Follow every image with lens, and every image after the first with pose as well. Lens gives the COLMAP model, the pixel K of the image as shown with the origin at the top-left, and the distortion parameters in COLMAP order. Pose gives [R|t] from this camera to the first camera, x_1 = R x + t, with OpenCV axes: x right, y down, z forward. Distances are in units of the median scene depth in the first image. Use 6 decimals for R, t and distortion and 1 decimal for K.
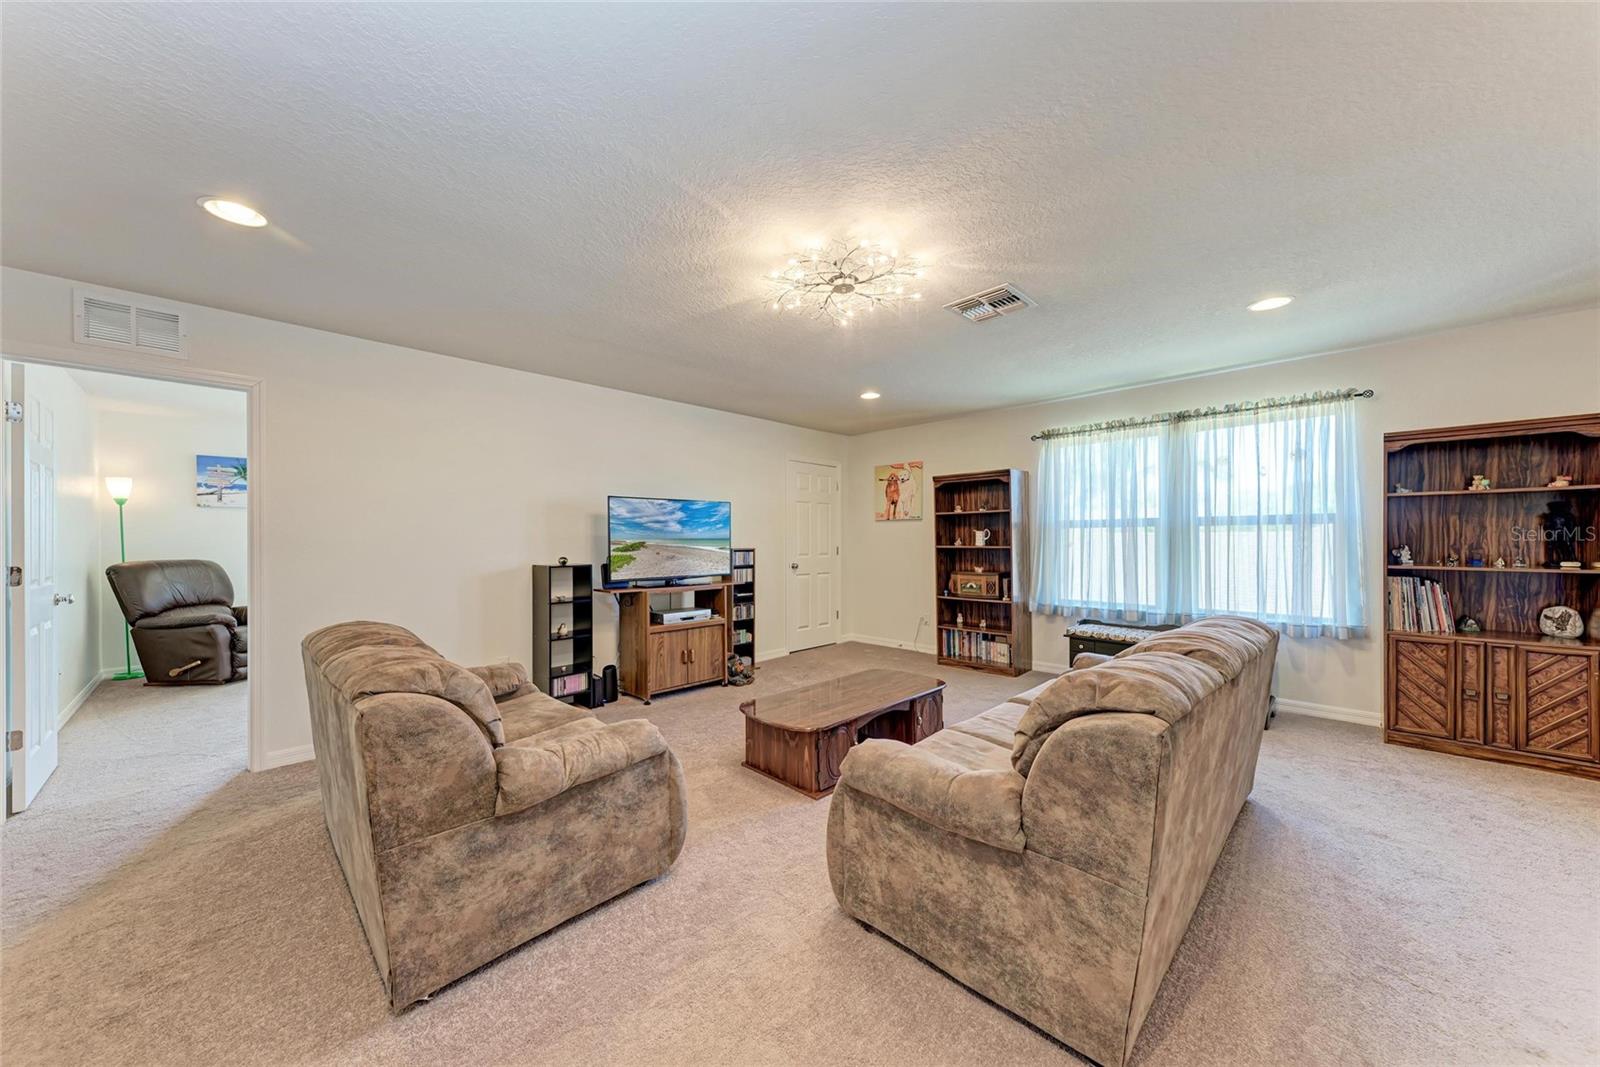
lens RADIAL K [[576.8, 0, 822.1], [0, 576.8, 537.0], [0, 0, 1]] dist [0.000289, 0.000042]
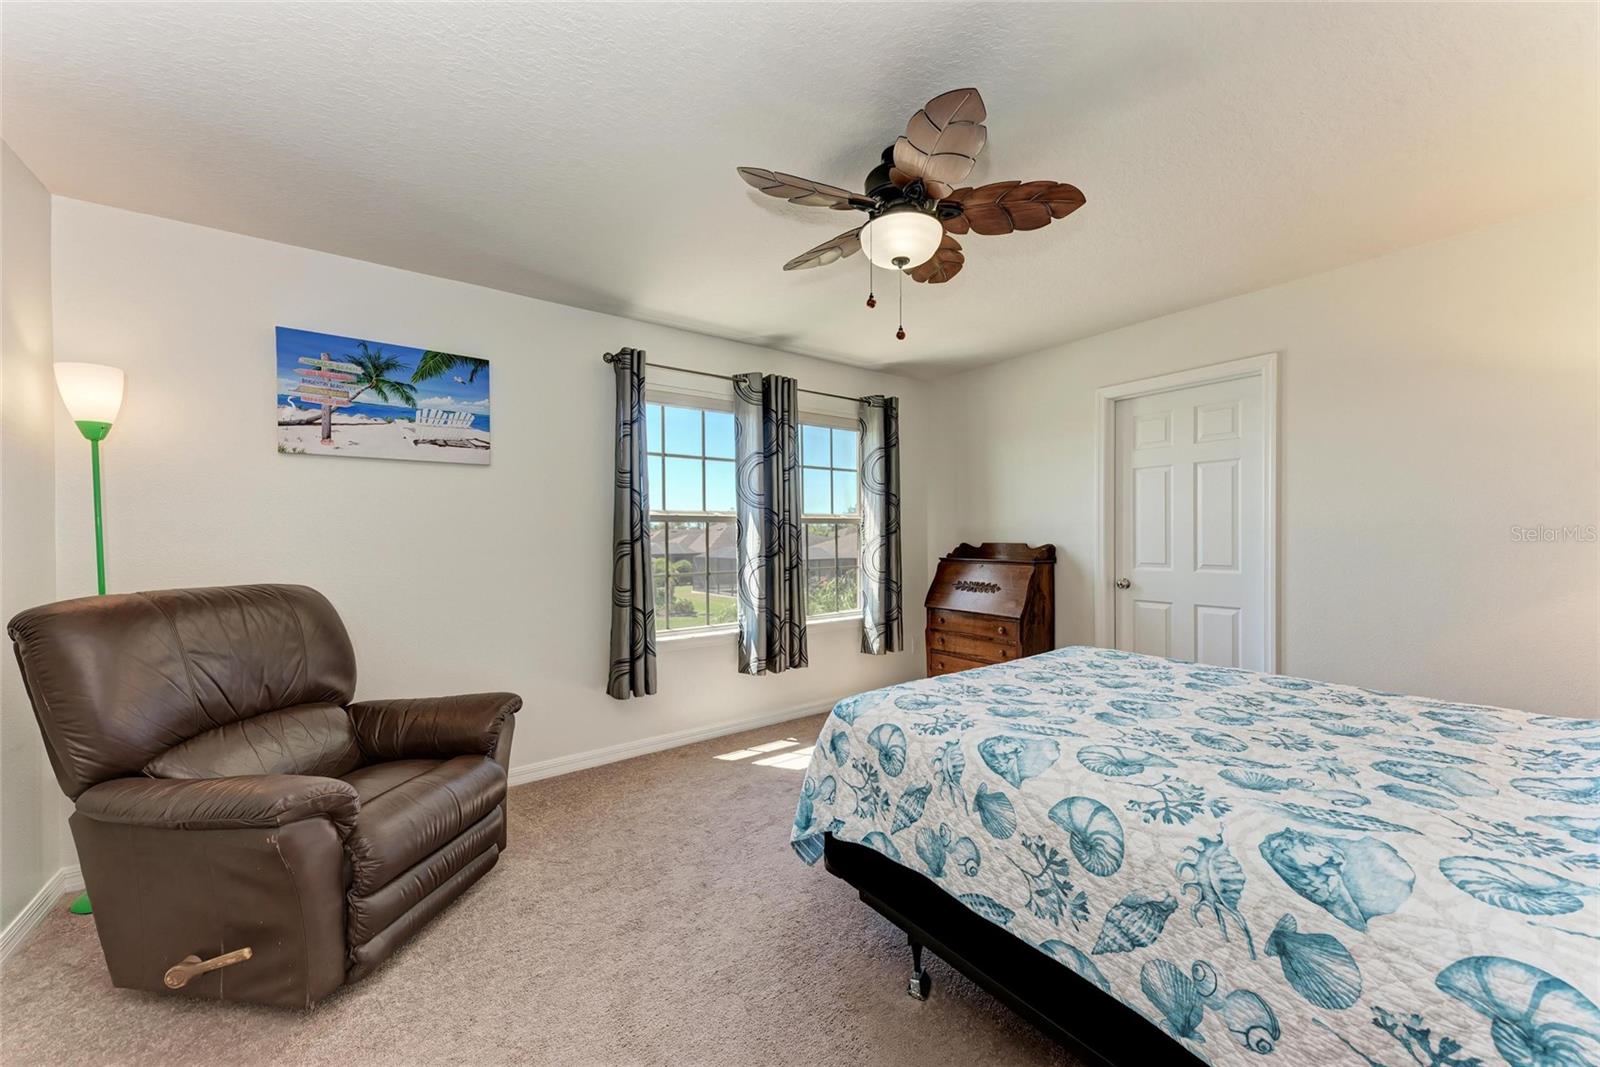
lens RADIAL K [[594.4, 0, 800.0], [0, 594.4, 533.5], [0, 0, 1]] dist [-0.000223, -0.000070]
pose [[0.985706, -0.002384, -0.168457, -0.657571], [0.003304, 0.999981, 0.005180, 0.005371], [0.168441, -0.005662, 0.985695, 0.657767]]
